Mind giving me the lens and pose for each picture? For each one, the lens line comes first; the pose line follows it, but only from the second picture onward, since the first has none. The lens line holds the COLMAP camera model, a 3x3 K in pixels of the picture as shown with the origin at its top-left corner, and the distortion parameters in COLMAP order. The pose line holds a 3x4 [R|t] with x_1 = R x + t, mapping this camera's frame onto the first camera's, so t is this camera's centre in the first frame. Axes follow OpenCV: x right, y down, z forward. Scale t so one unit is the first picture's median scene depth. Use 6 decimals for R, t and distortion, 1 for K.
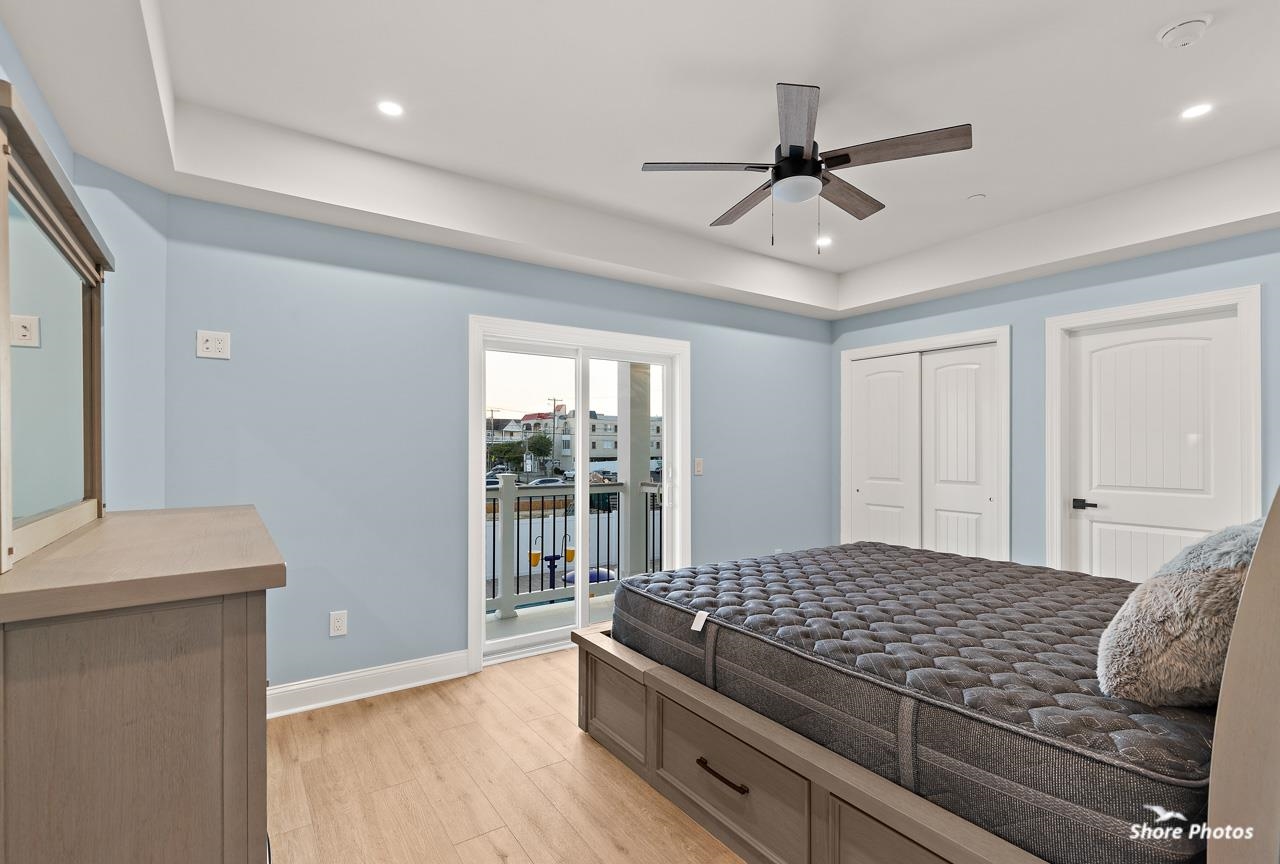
lens RADIAL K [[581.4, 0, 642.7], [0, 581.4, 444.7], [0, 0, 1]] dist [0.008138, -0.001543]
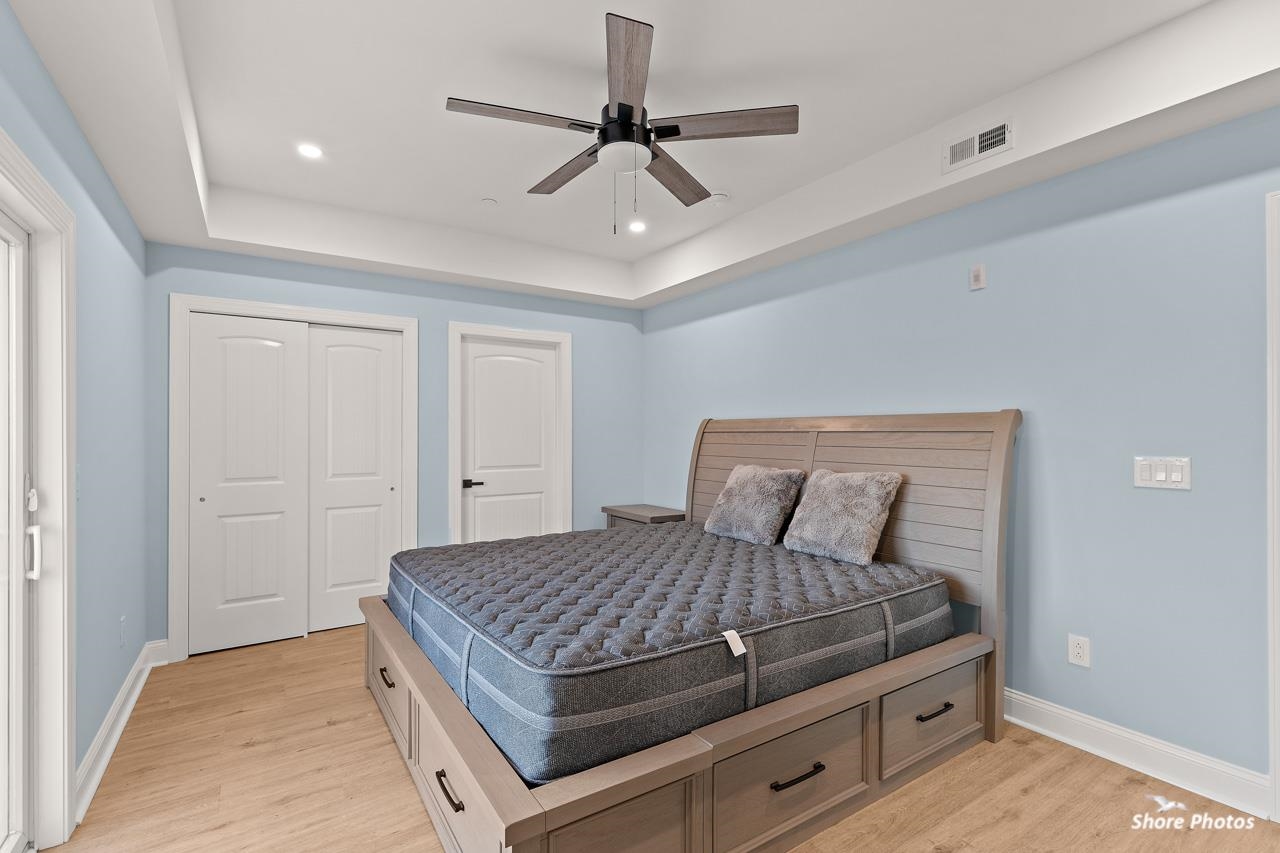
lens RADIAL K [[581.4, 0, 635.7], [0, 581.4, 431.2], [0, 0, 1]] dist [0.008138, -0.001543]
pose [[0.034237, 0.002209, 0.999411, -0.077087], [-0.002372, 0.999995, -0.002129, -0.000669], [-0.999411, -0.002298, 0.034242, 0.112592]]
